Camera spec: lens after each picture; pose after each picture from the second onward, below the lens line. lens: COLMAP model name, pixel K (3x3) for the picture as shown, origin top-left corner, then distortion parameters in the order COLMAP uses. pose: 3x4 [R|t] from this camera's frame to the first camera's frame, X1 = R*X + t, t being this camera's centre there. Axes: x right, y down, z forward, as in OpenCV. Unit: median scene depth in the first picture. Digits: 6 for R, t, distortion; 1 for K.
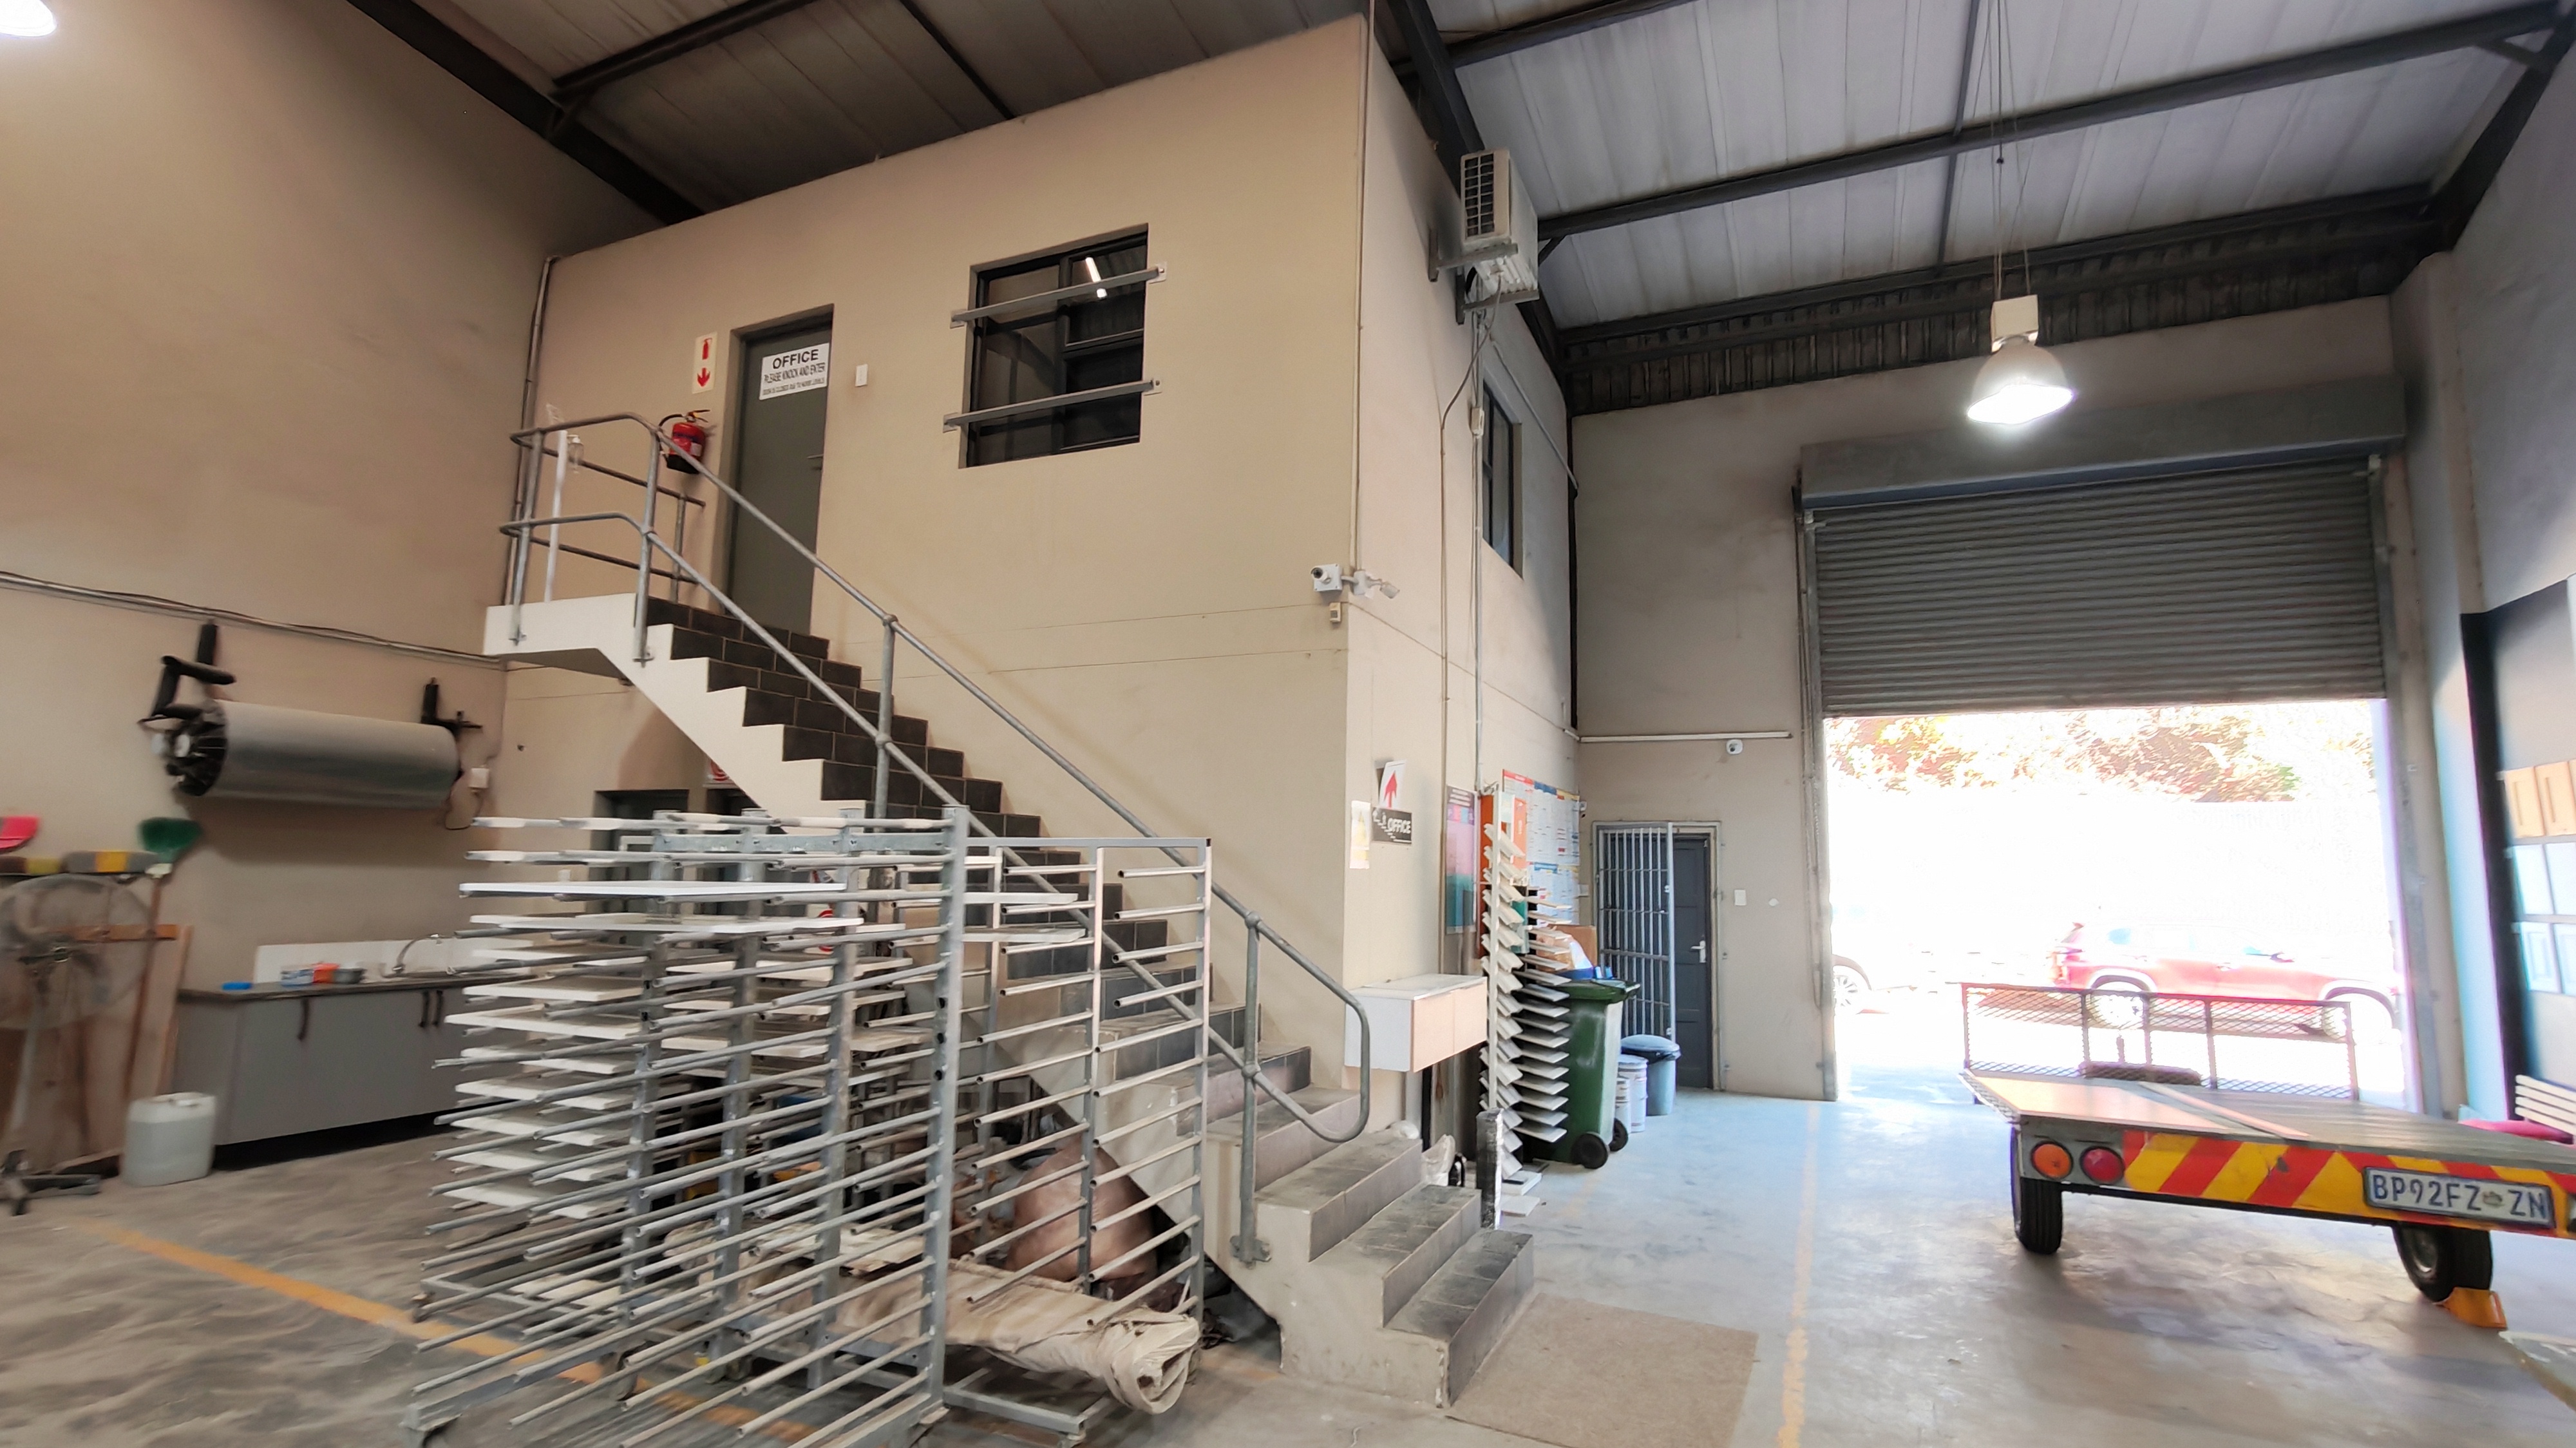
lens RADIAL K [[1176.5, 0, 1292.6], [0, 1176.5, 736.3], [0, 0, 1]] dist [-0.003947, 0.001777]
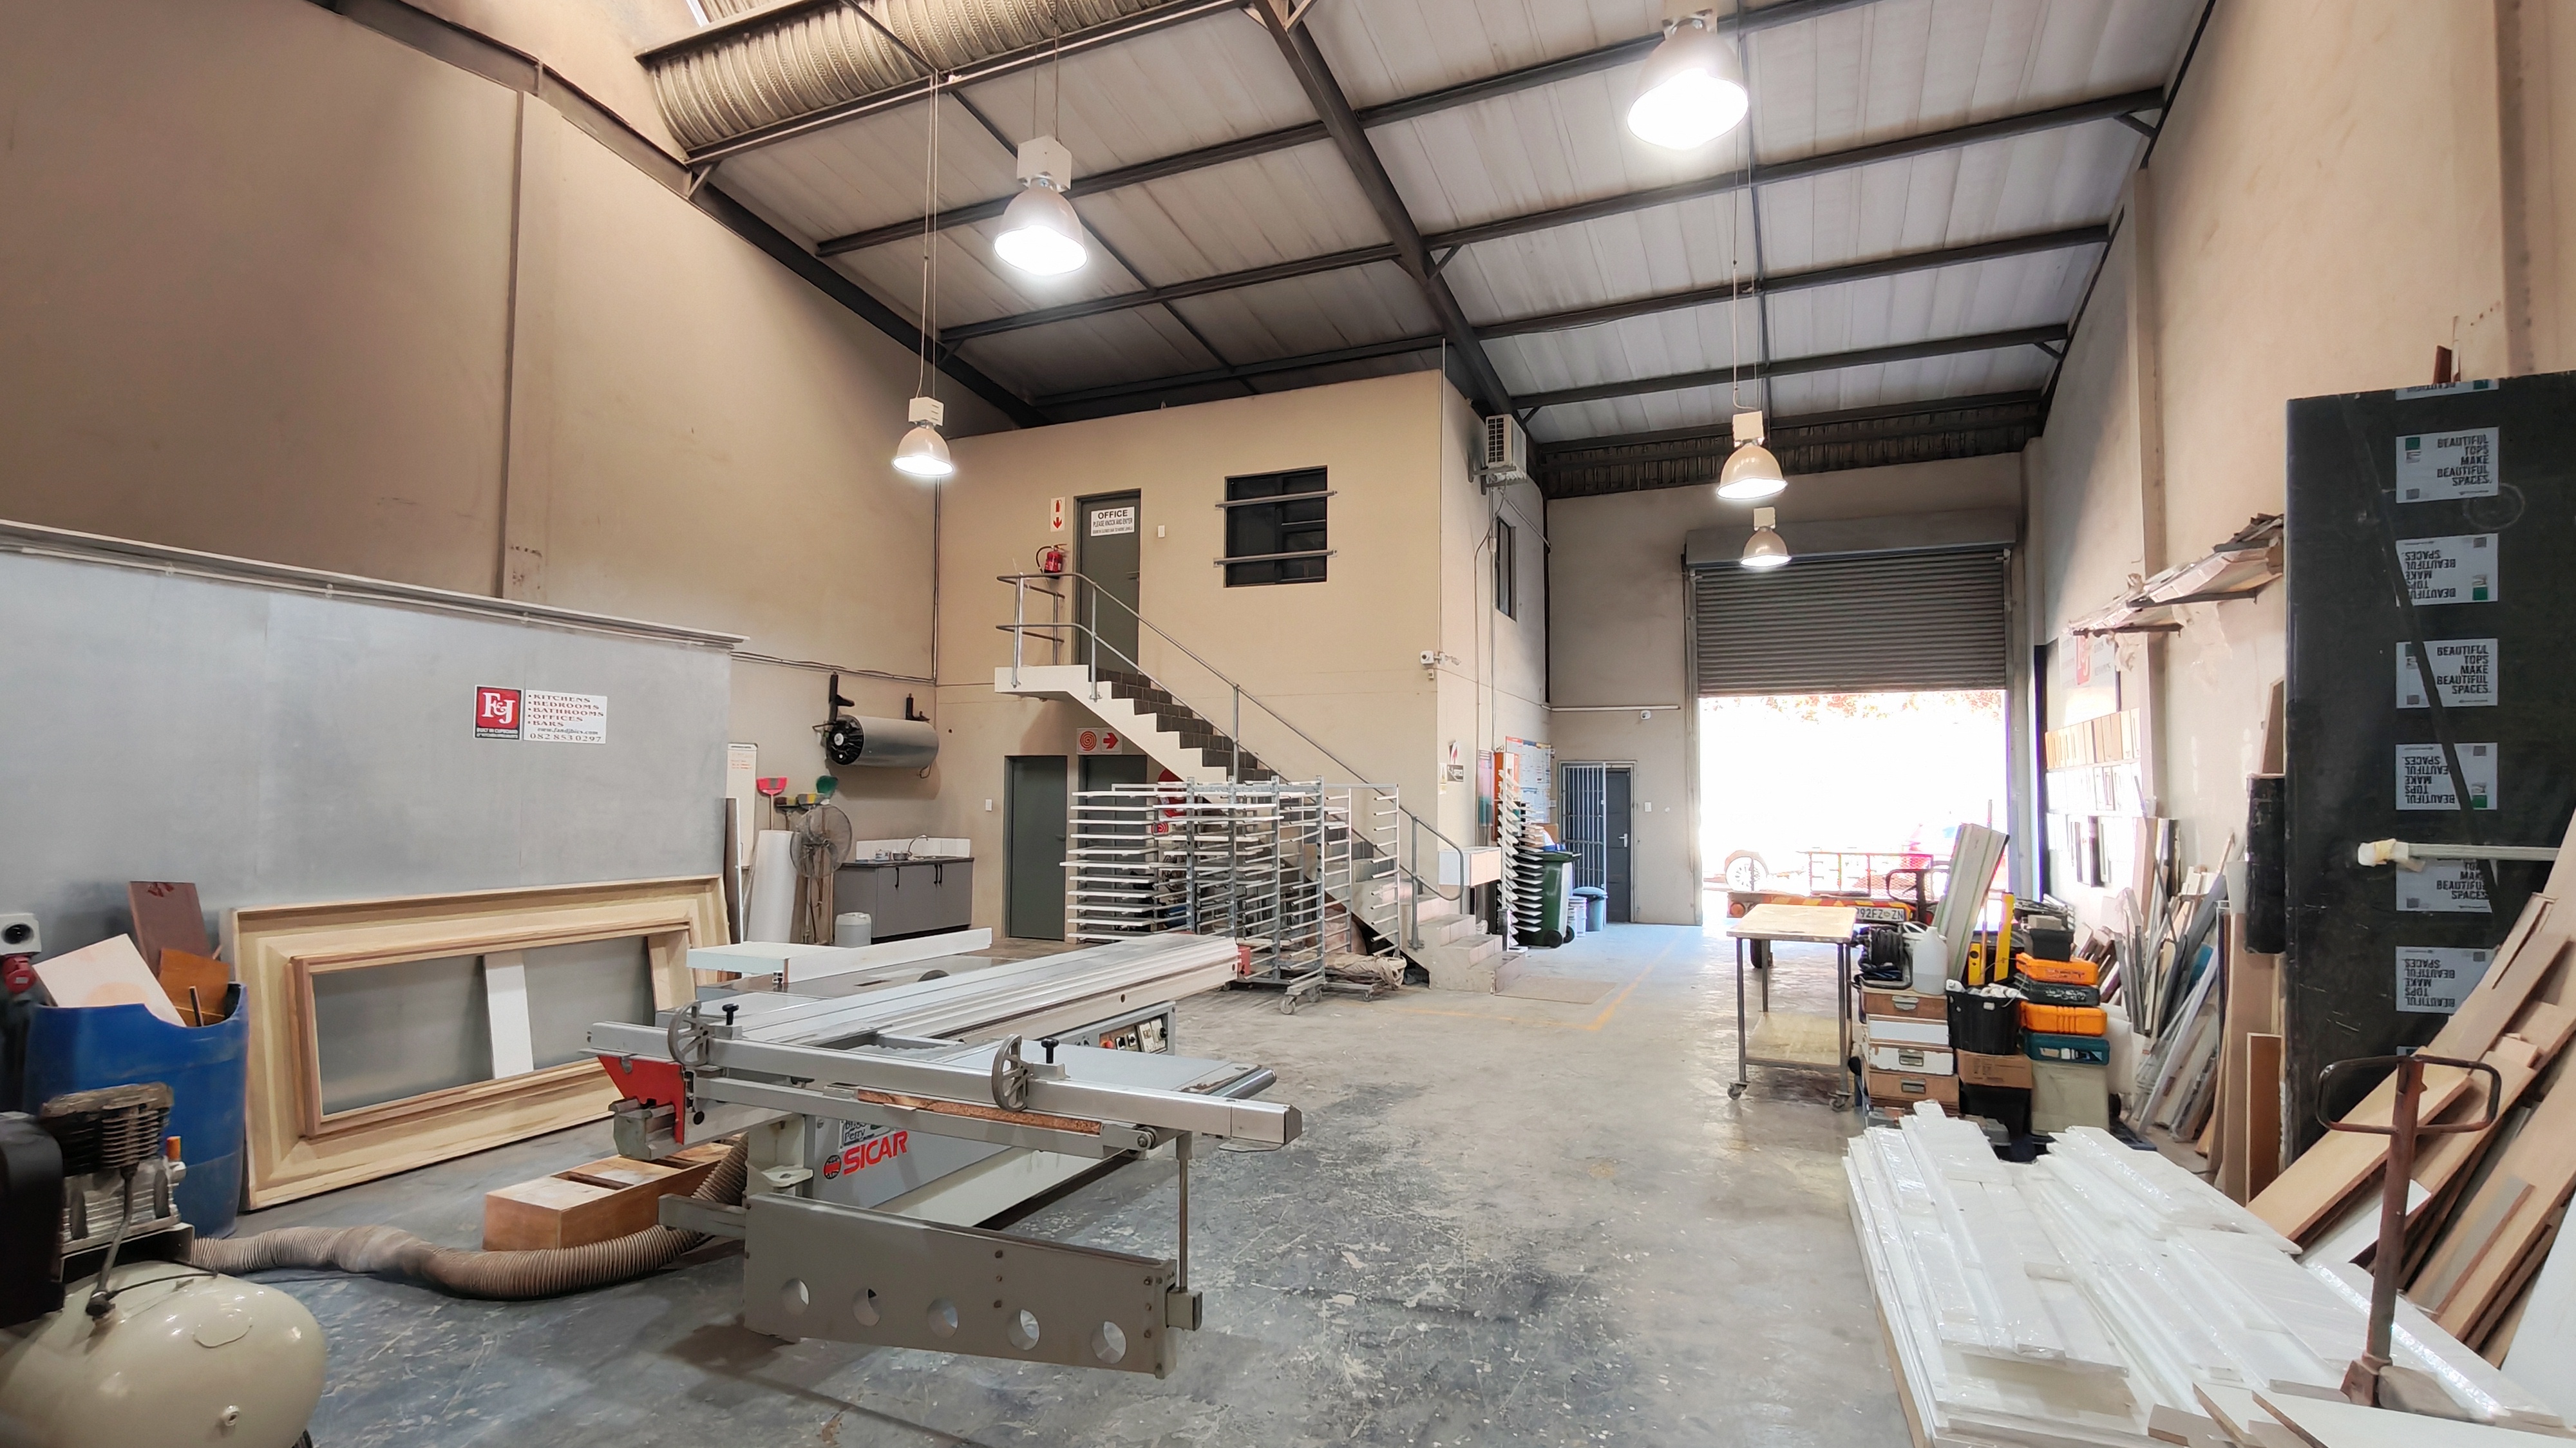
lens RADIAL K [[1176.5, 0, 1288.2], [0, 1176.5, 729.0], [0, 0, 1]] dist [-0.003947, 0.001777]
pose [[0.999858, -0.012423, 0.011415, -0.168558], [0.011688, 0.997985, 0.062357, -0.096307], [-0.012167, -0.062215, 0.997989, -0.758939]]
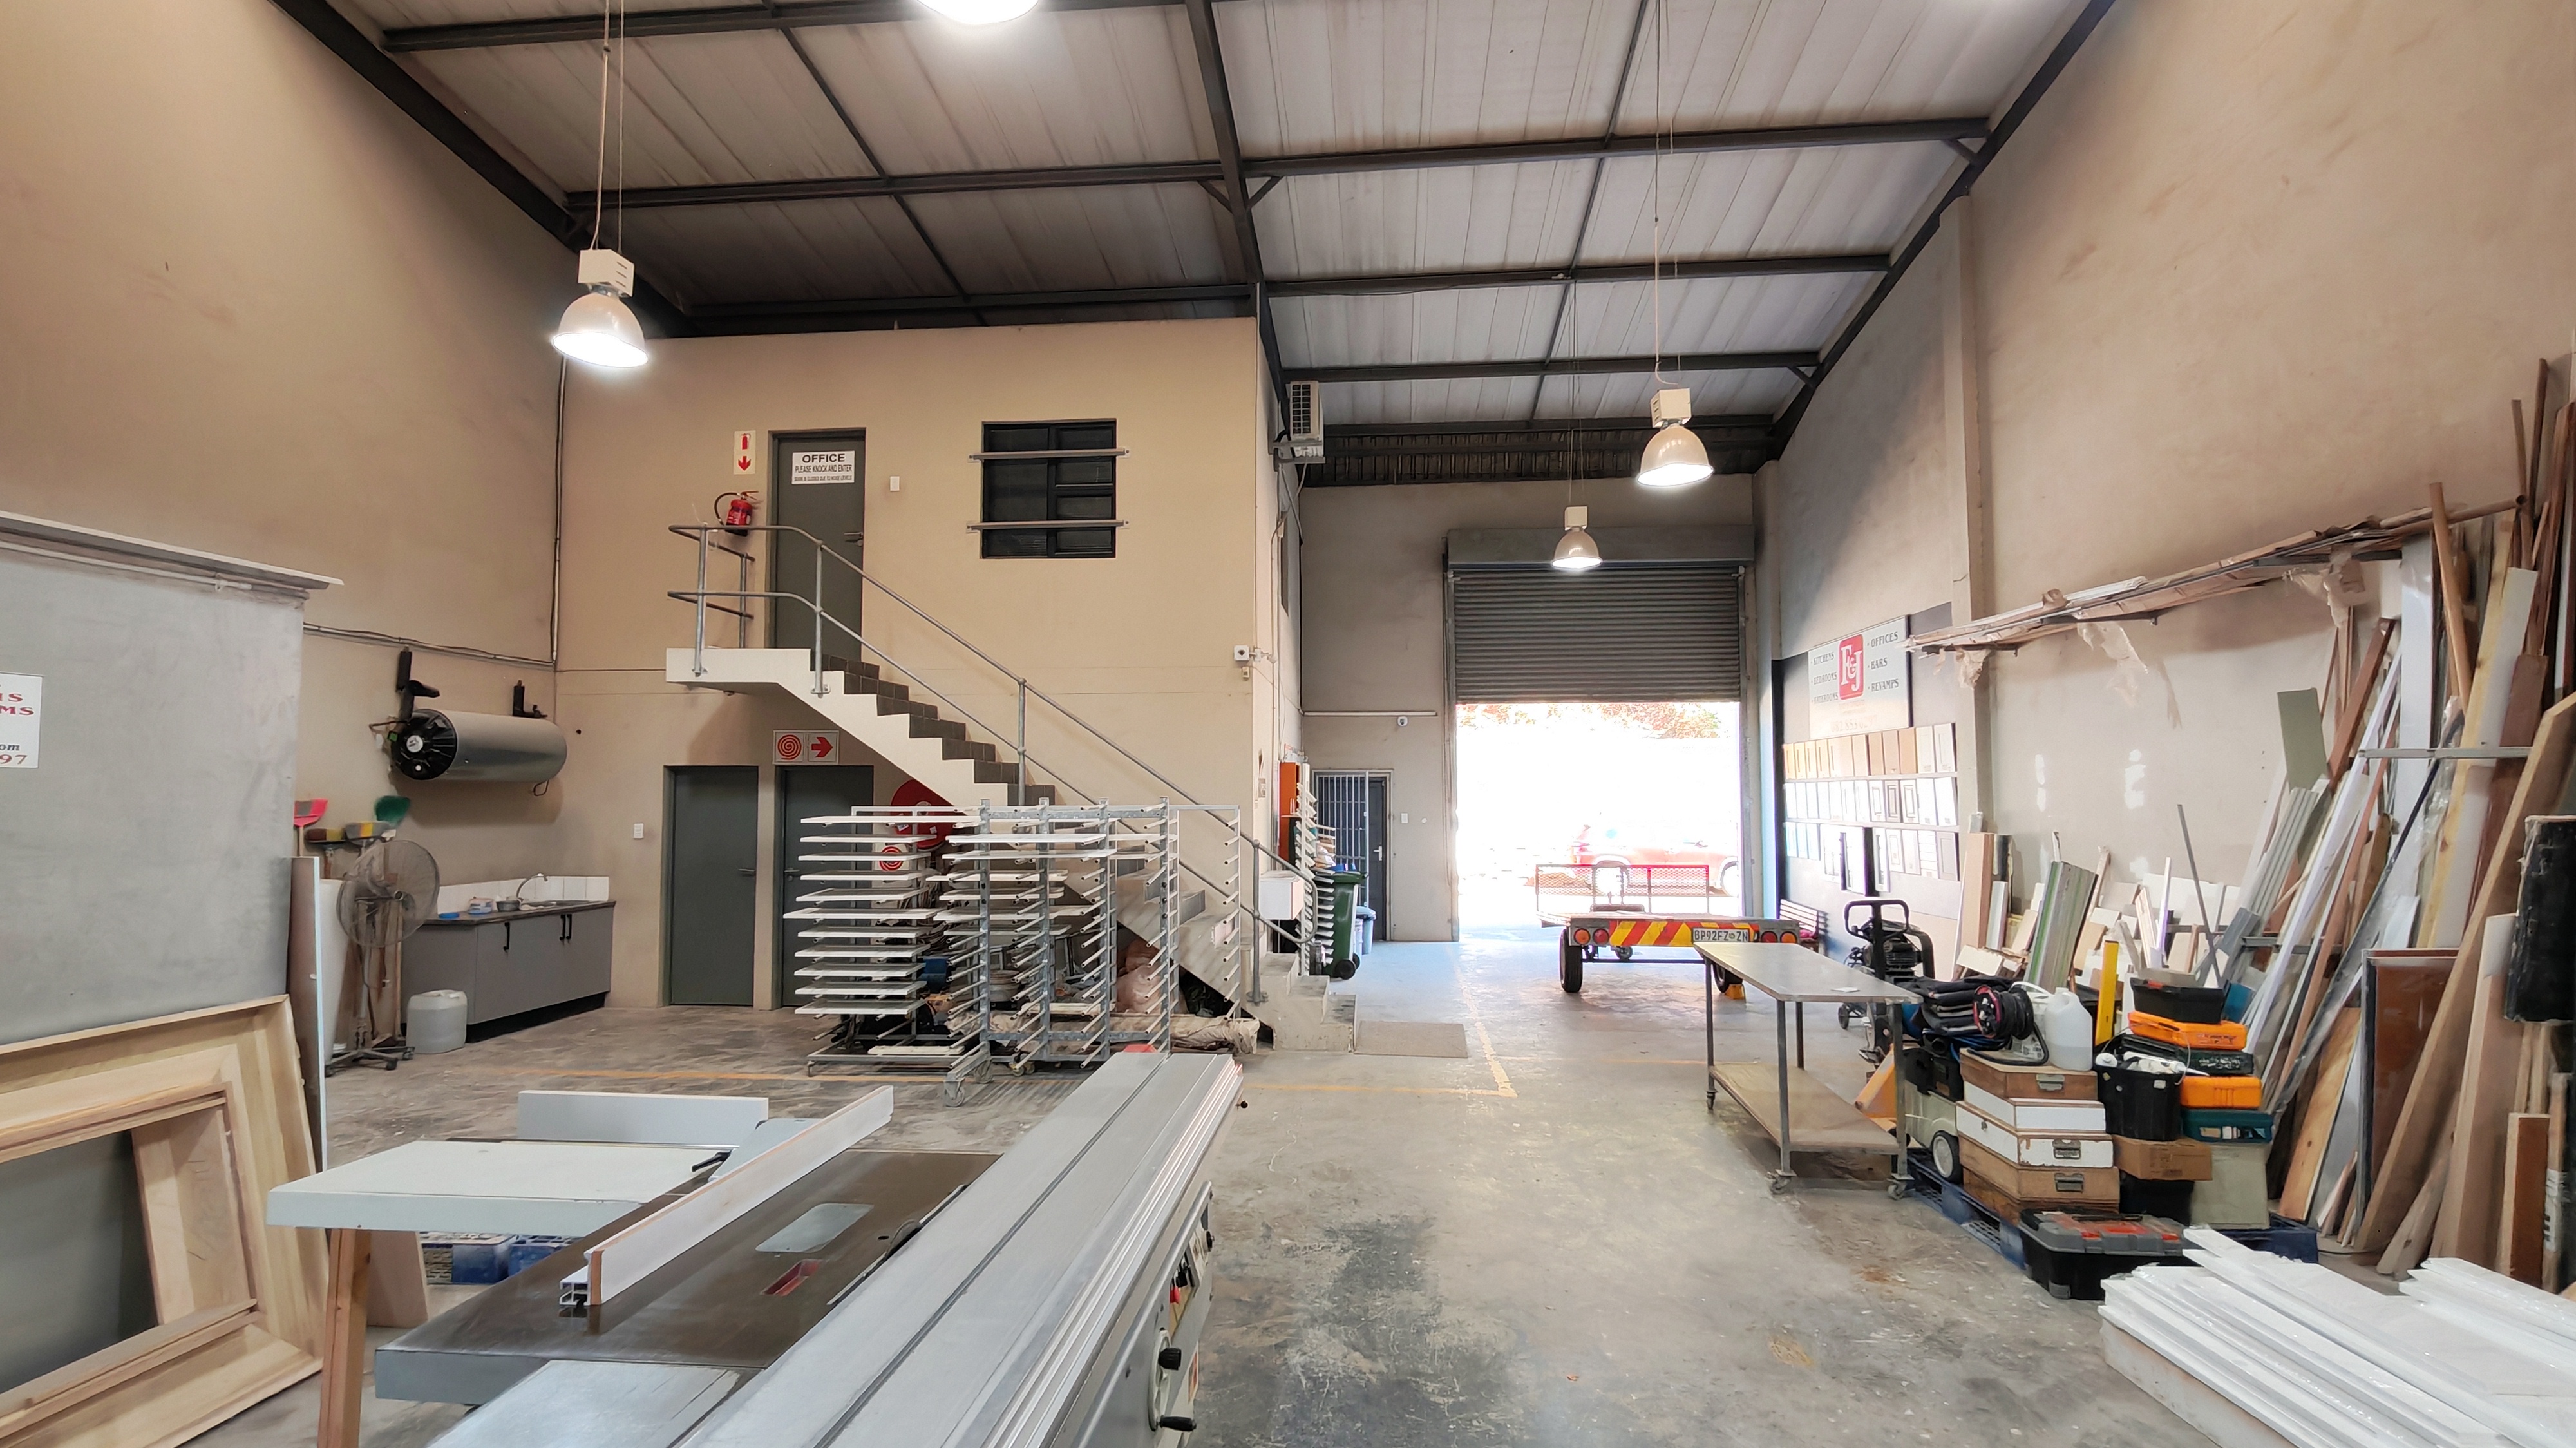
lens RADIAL K [[1176.5, 0, 1288.9], [0, 1176.5, 730.2], [0, 0, 1]] dist [-0.003947, 0.001777]
pose [[0.942335, -0.002028, 0.334665, -0.345328], [-0.020278, 0.997798, 0.063143, -0.090232], [-0.334057, -0.066288, 0.940219, -0.492231]]
